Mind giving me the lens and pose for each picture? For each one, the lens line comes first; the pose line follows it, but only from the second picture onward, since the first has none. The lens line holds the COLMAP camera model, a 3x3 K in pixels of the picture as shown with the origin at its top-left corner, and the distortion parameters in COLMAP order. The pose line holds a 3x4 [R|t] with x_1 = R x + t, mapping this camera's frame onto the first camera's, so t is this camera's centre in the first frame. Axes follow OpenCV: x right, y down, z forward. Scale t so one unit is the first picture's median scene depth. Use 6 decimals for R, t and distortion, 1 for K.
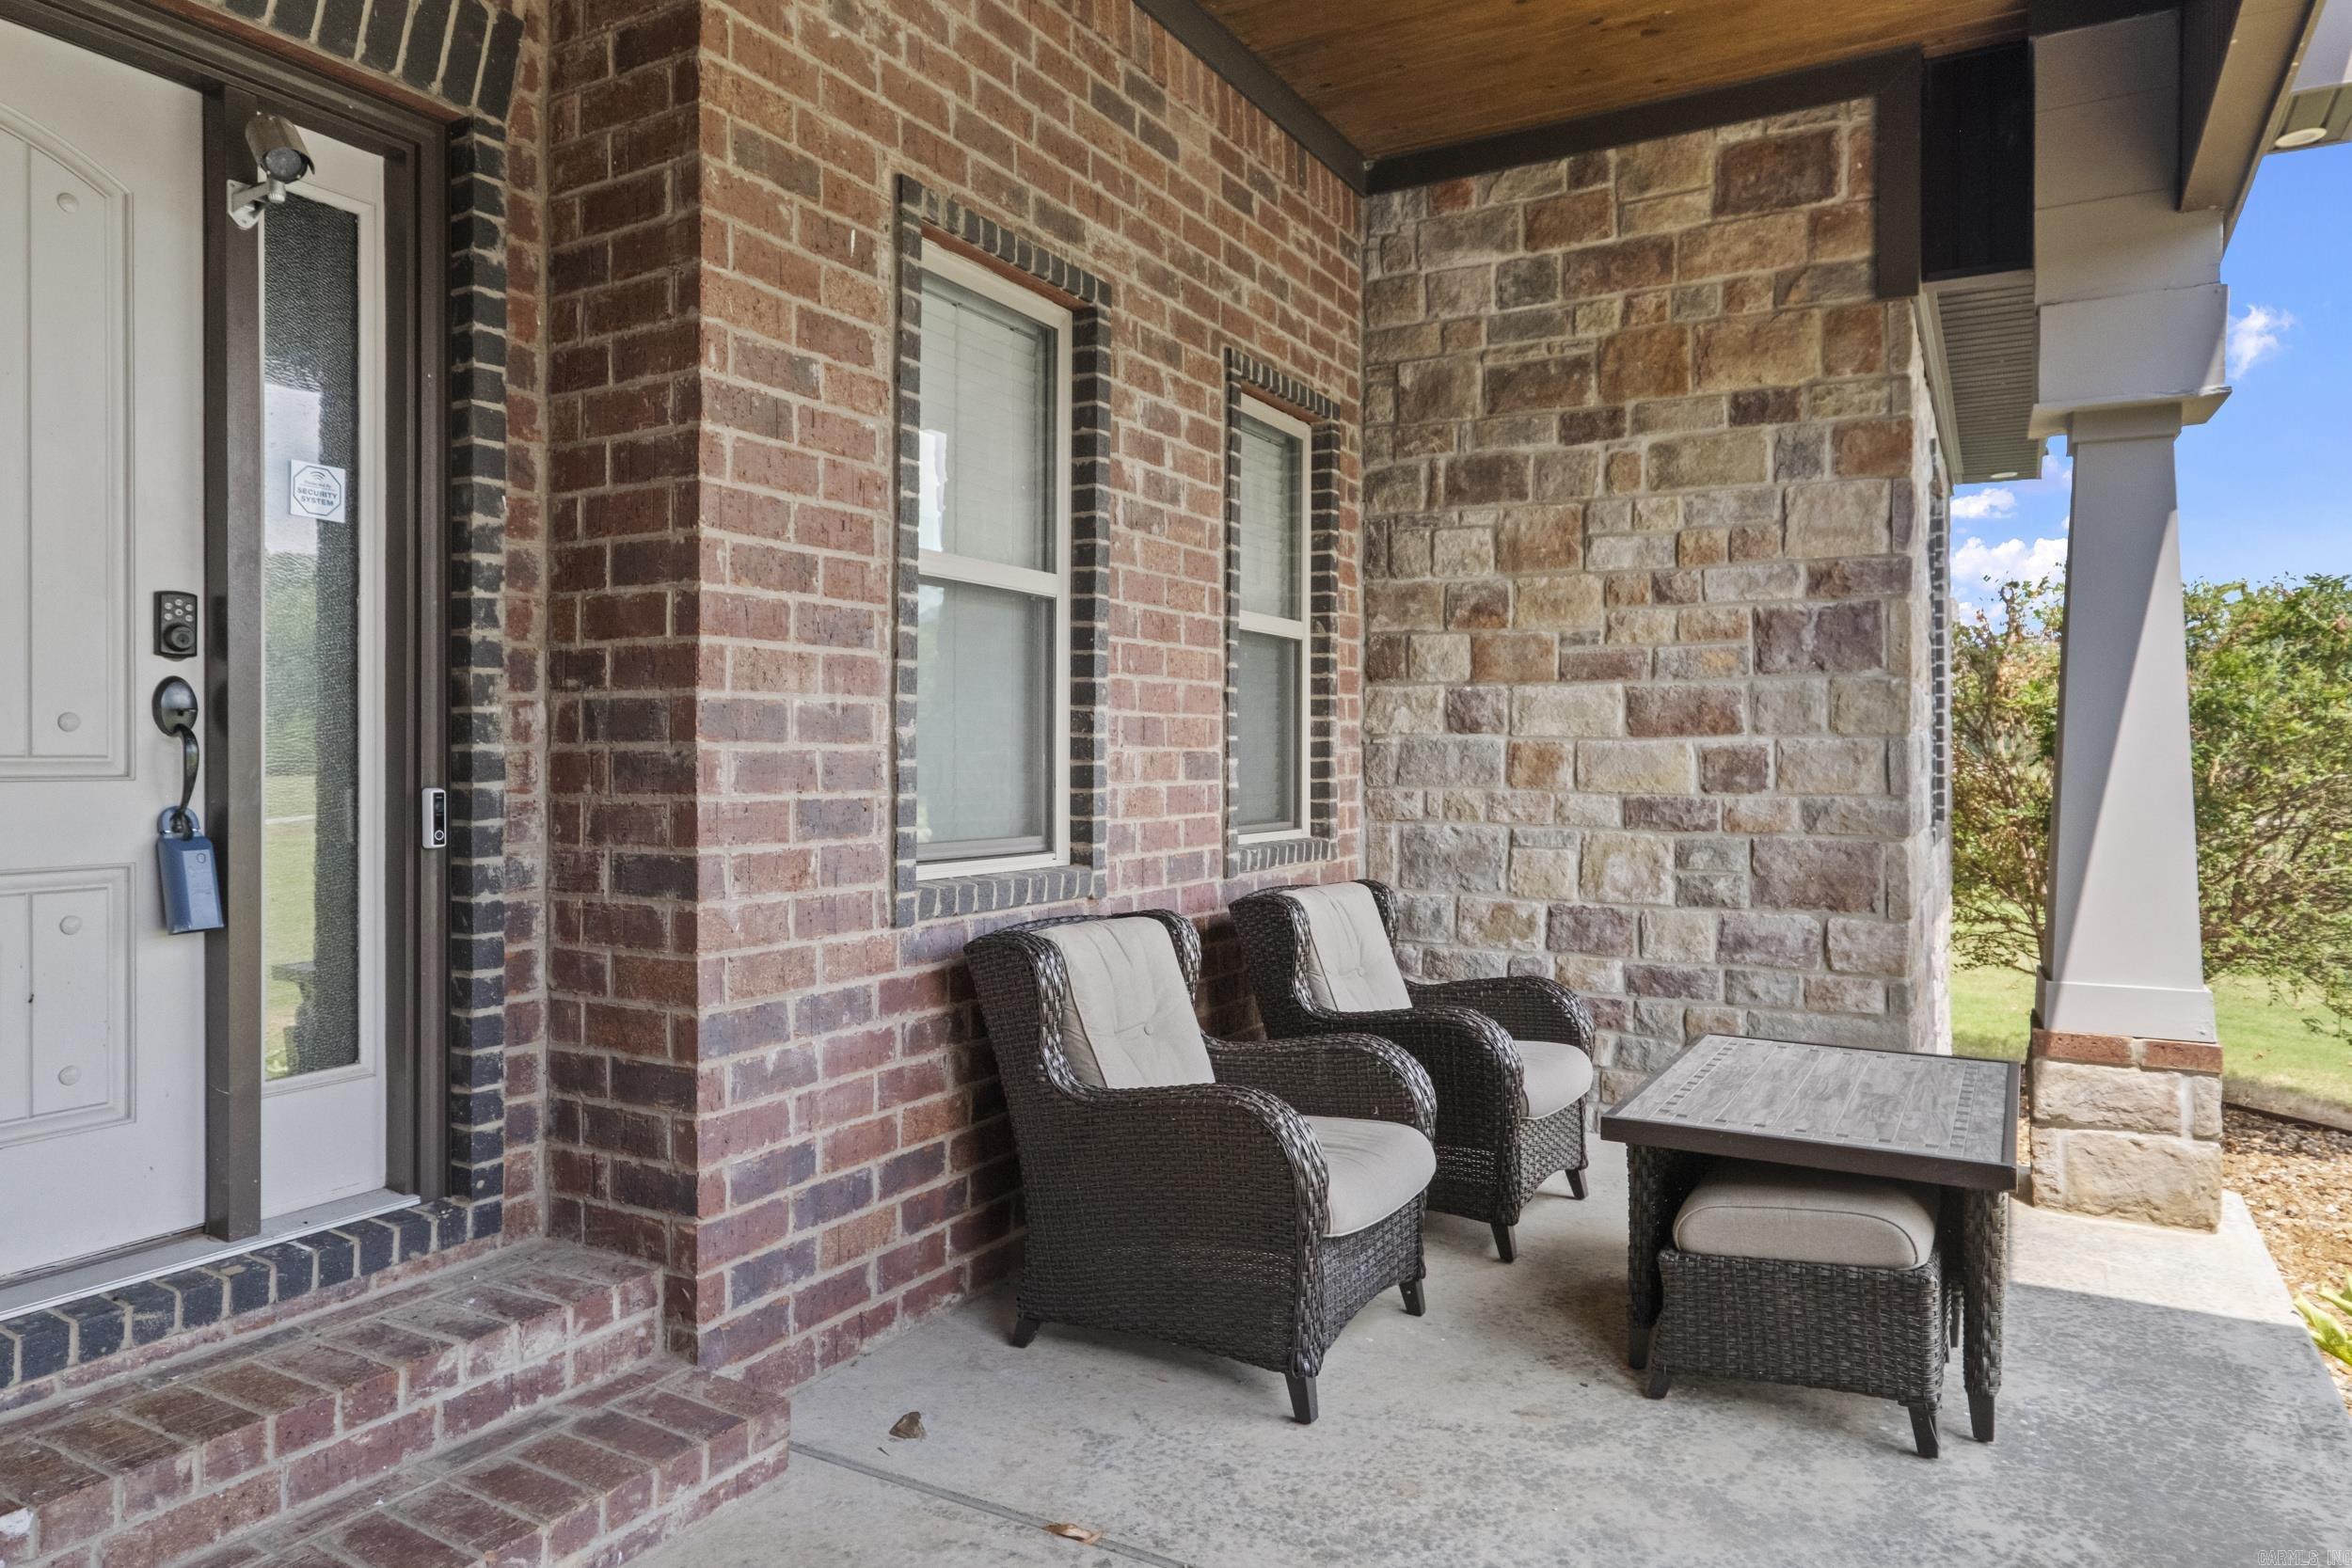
lens RADIAL K [[1504.6, 0, 1171.2], [0, 1504.6, 754.8], [0, 0, 1]] dist [0.008500, 0.004003]
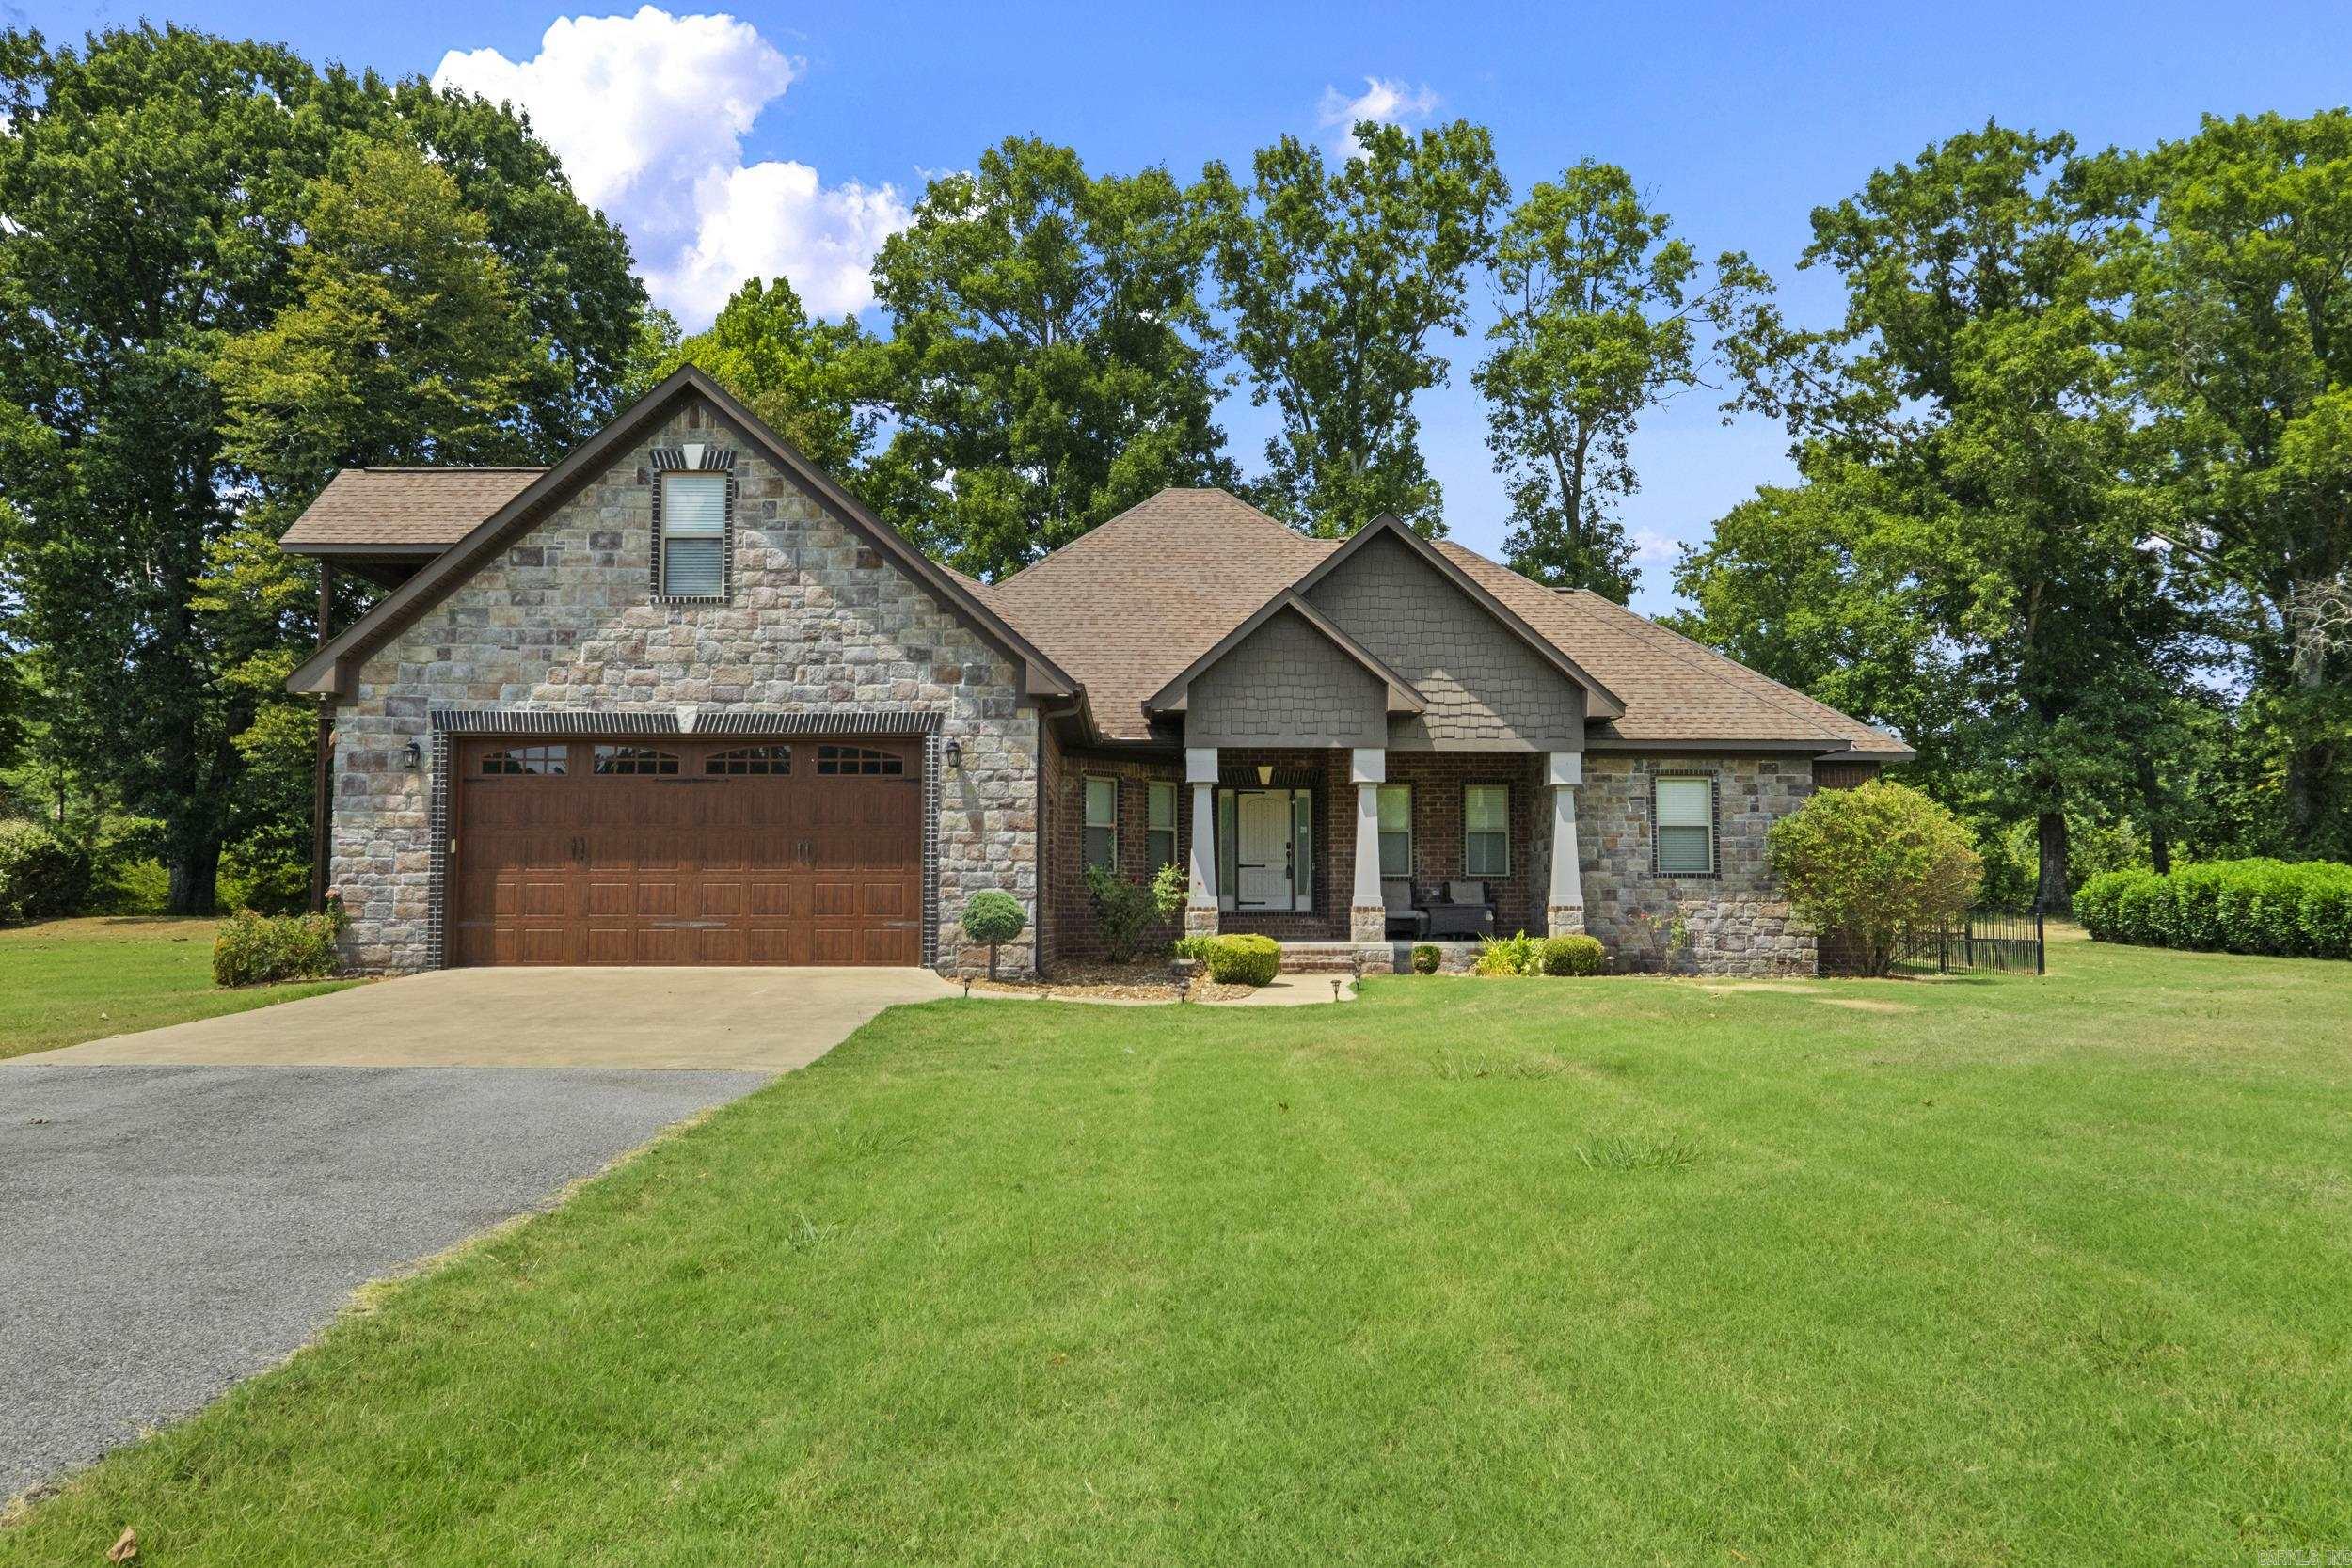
lens RADIAL K [[1696.4, 0, 1172.4], [0, 1696.4, 785.2], [0, 0, 1]] dist [-0.012013, 0.006915]
pose [[0.502008, -0.065943, -0.862346, 5.299579], [0.004351, 0.997269, -0.073728, 0.205233], [0.864852, 0.033260, 0.500924, -3.227117]]
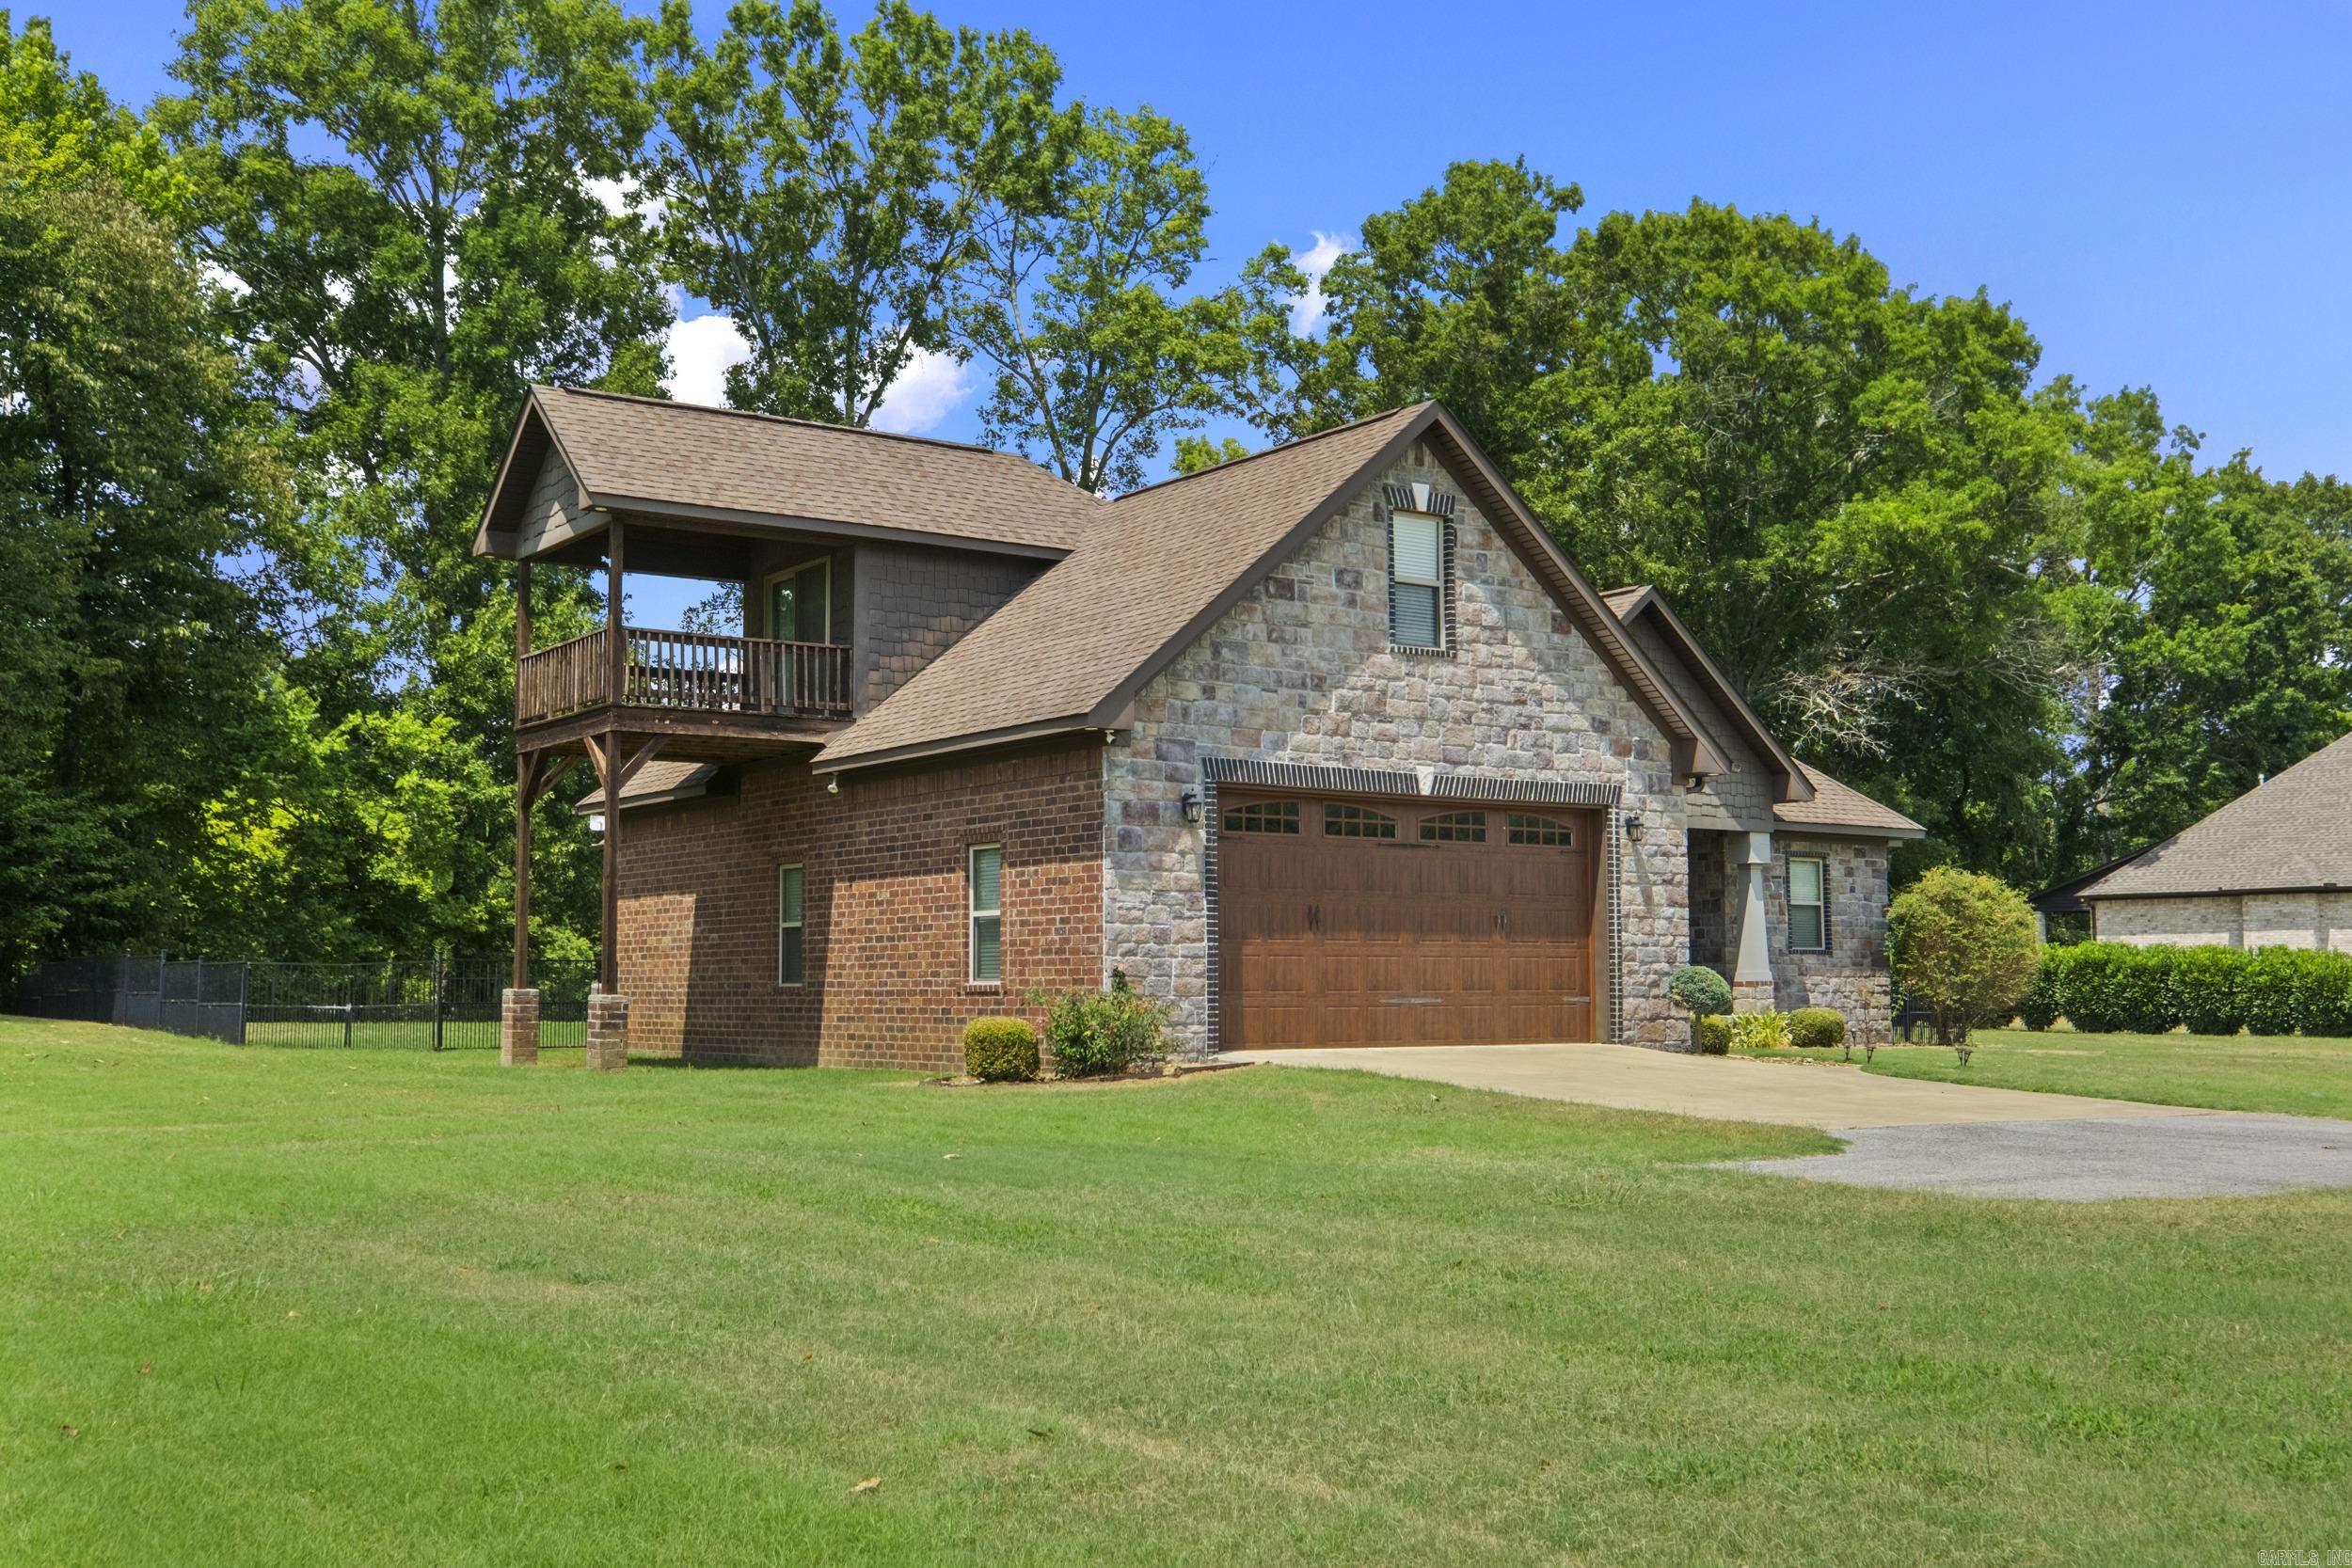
lens RADIAL K [[2361.5, 0, 1181.6], [0, 2361.5, 785.9], [0, 0, 1]] dist [-0.026857, 0.000000]
pose [[0.899659, -0.040158, -0.434743, 2.632826], [0.004886, 0.996625, -0.081949, 0.180089], [0.436566, 0.071602, 0.896818, -7.833315]]
